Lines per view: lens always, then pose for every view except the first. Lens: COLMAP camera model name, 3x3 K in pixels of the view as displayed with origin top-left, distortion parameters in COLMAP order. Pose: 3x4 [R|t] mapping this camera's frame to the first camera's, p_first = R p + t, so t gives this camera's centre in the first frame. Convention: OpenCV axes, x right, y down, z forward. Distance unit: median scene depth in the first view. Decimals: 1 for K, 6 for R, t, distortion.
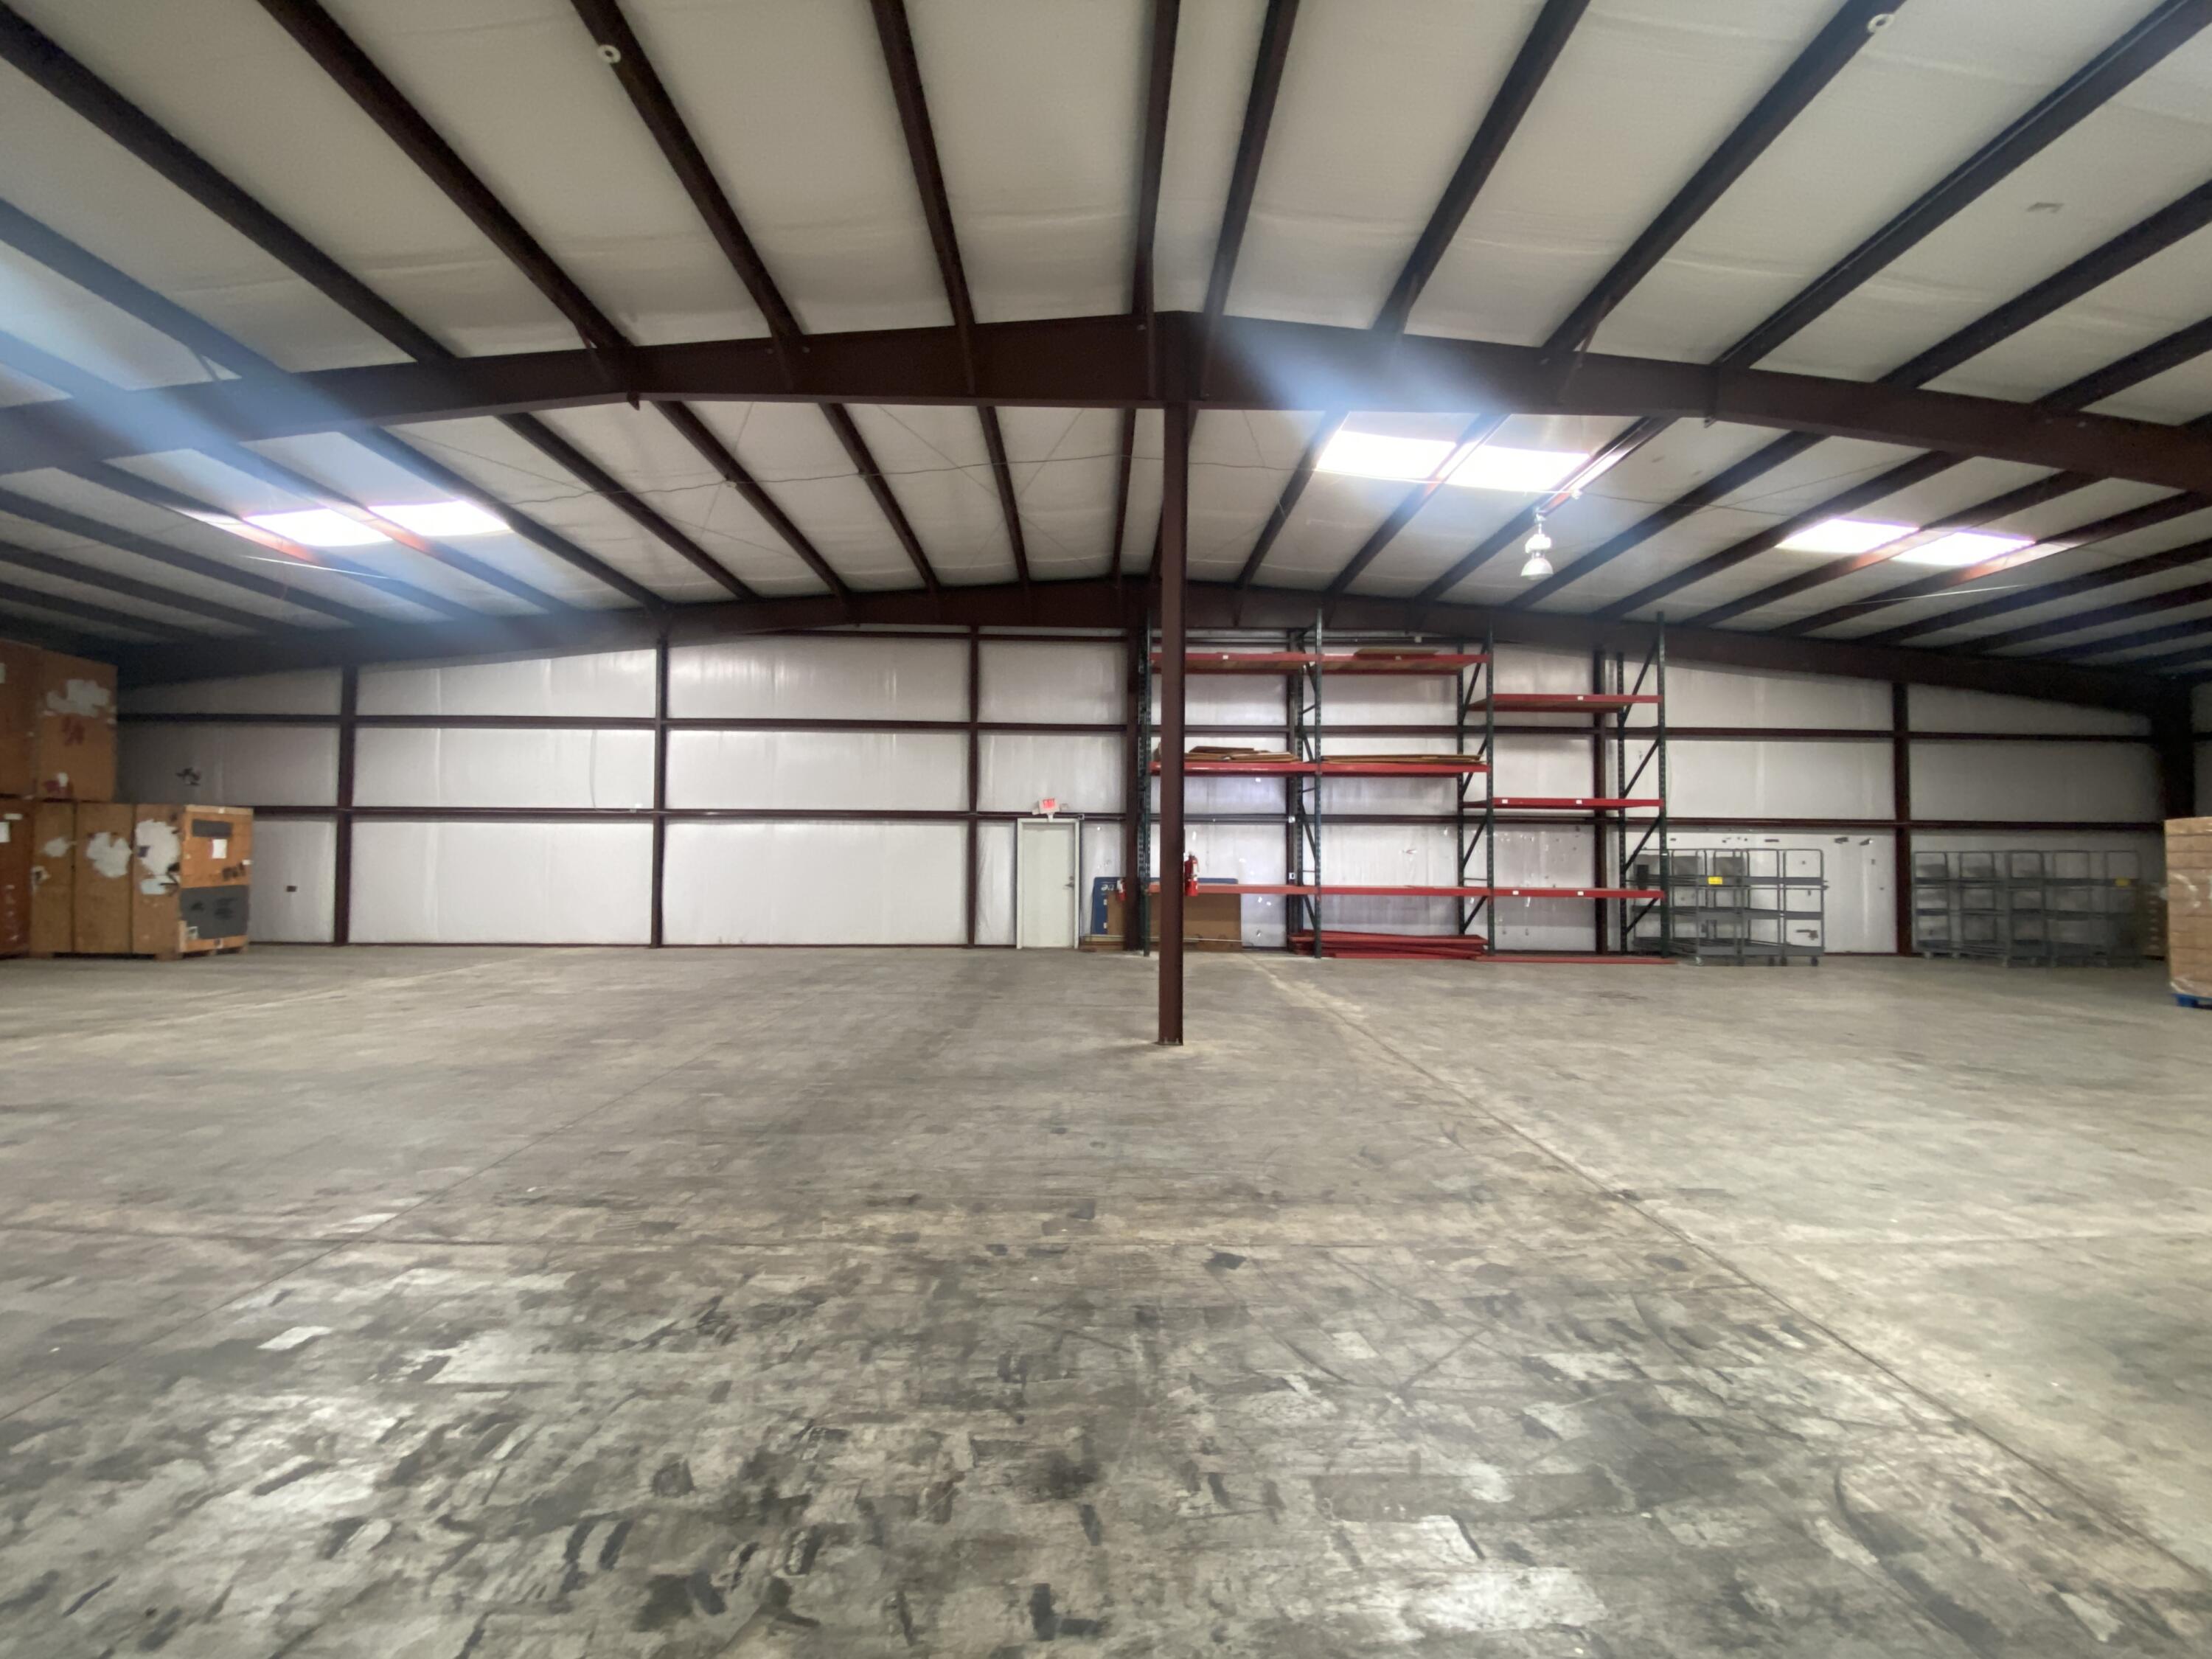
lens RADIAL K [[898.9, 0, 1101.1], [0, 898.9, 831.2], [0, 0, 1]] dist [-0.001979, -0.012133]
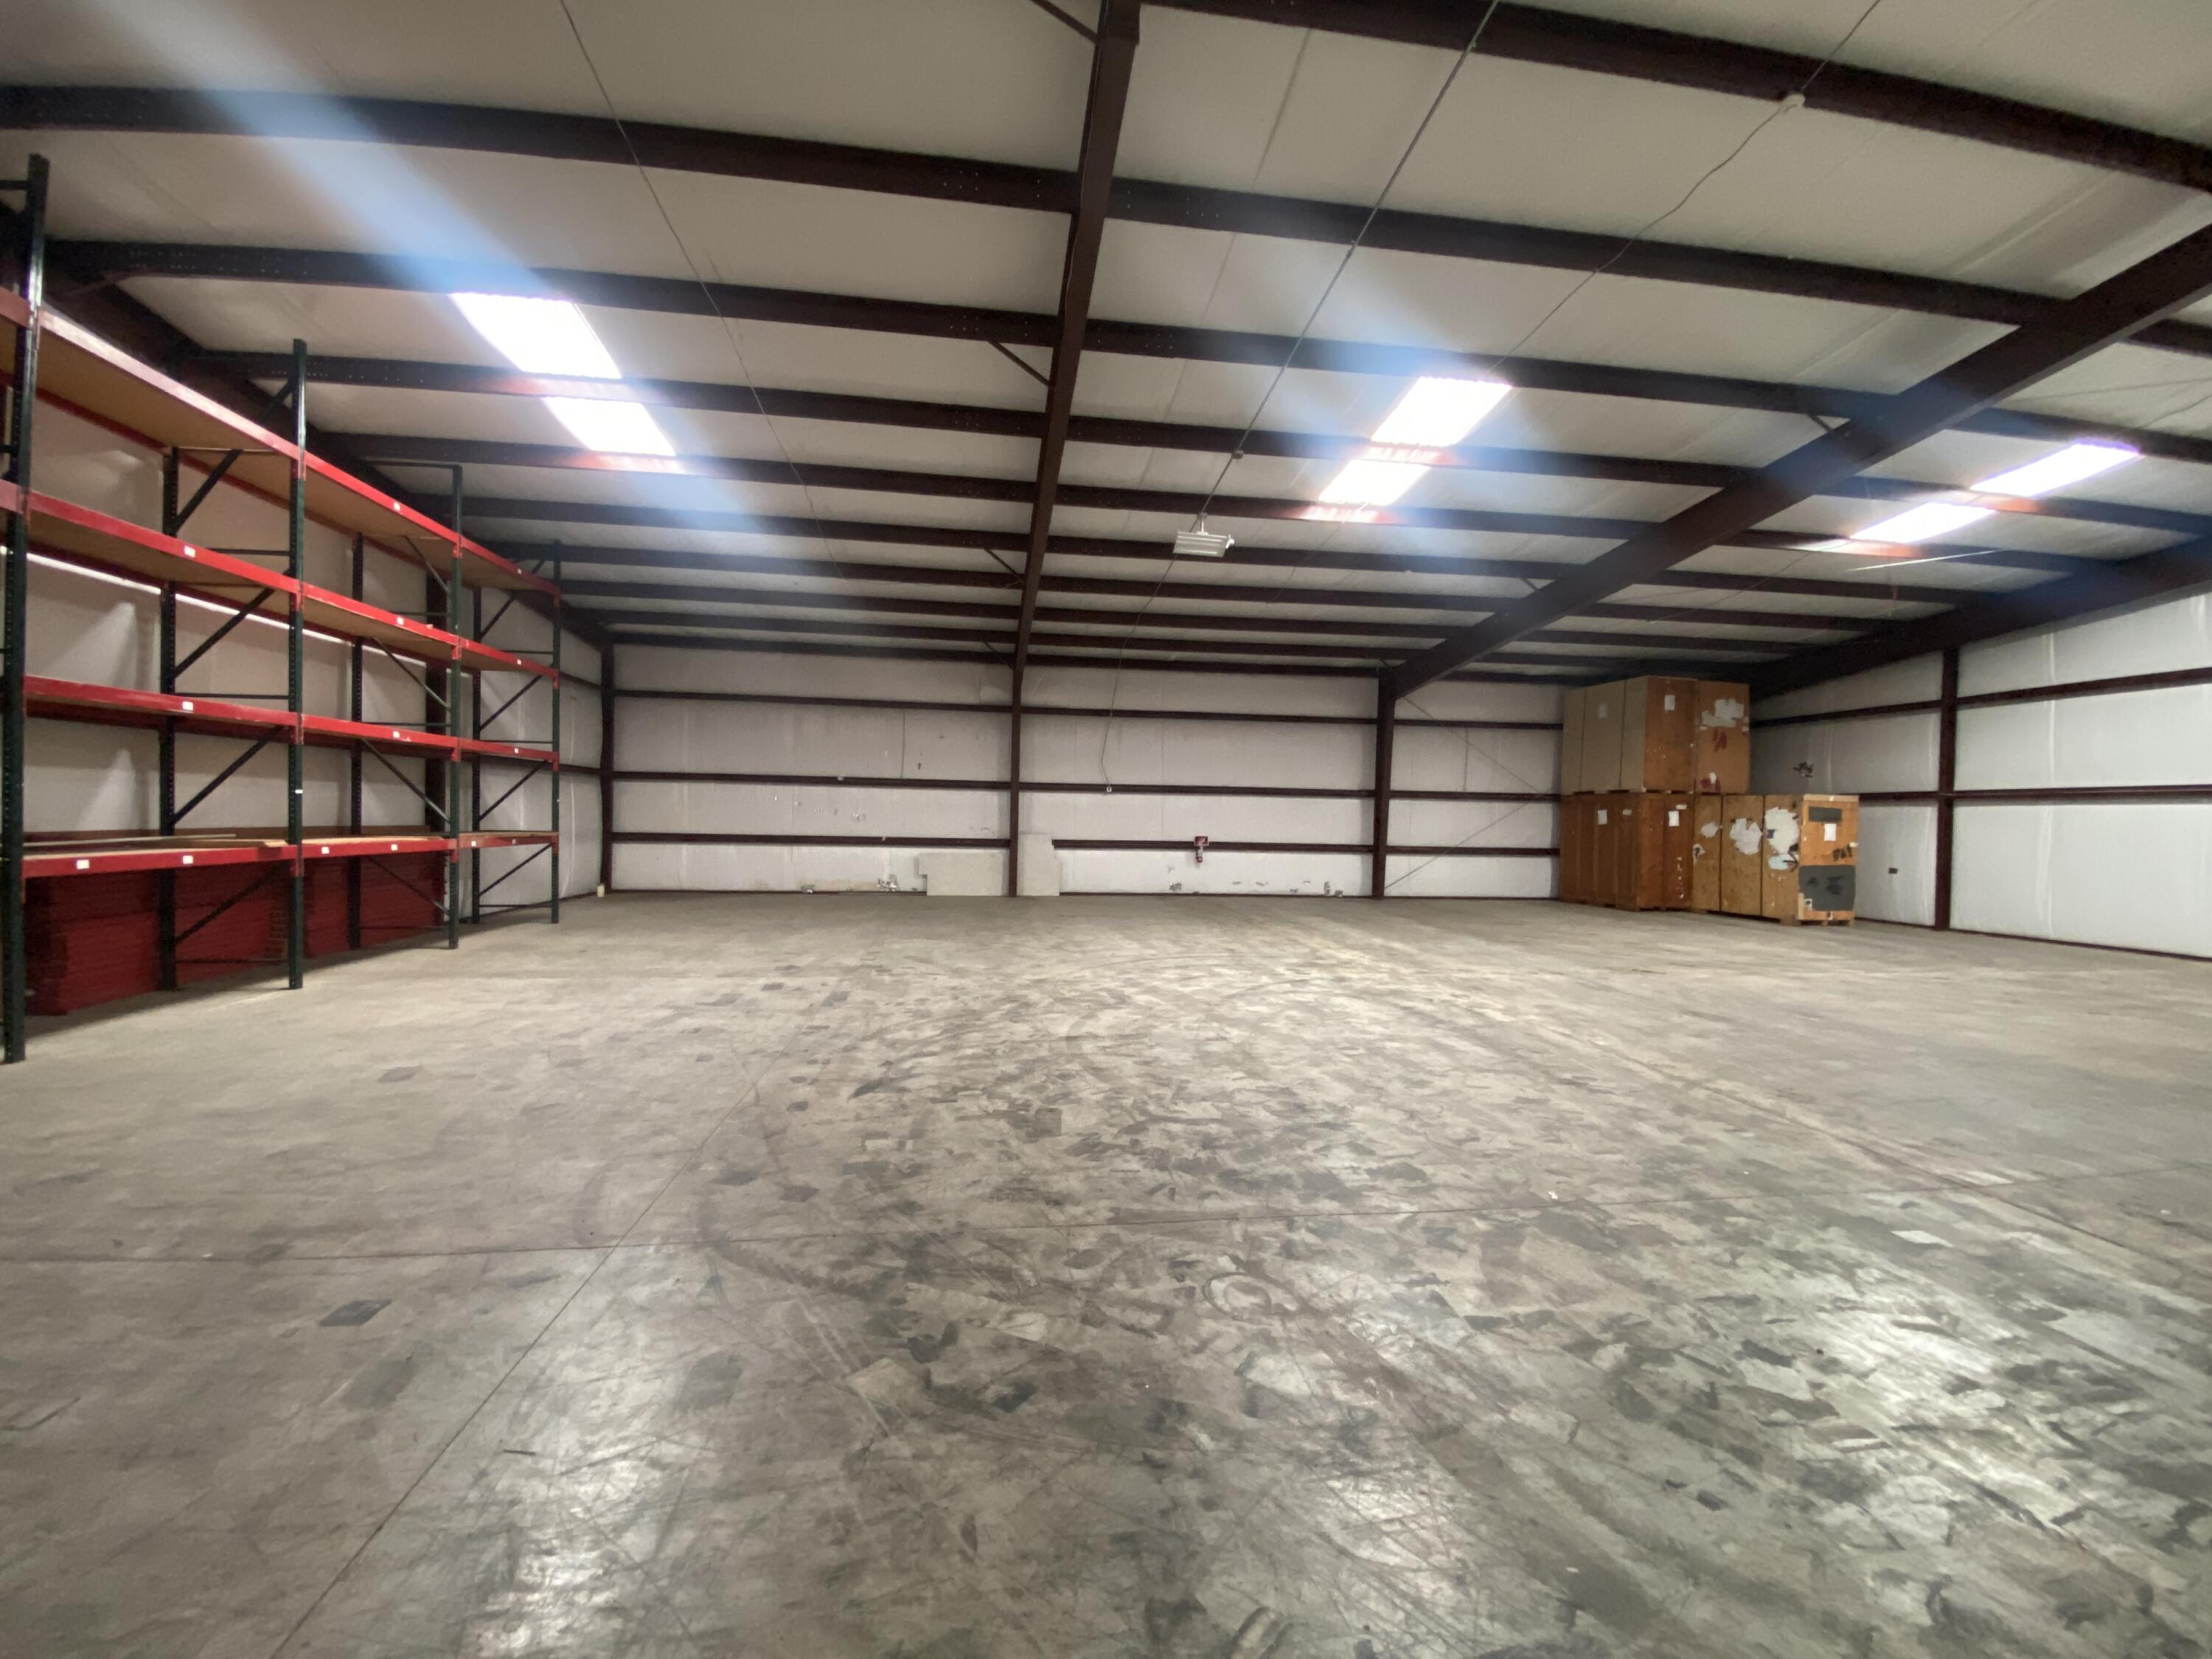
lens RADIAL K [[898.9, 0, 1101.1], [0, 898.9, 831.2], [0, 0, 1]] dist [-0.001979, -0.012133]
pose [[0.112575, 0.011425, -0.993578, 0.121227], [0.006379, 0.999905, 0.012220, -0.004717], [0.993623, -0.007714, 0.112492, -0.190701]]
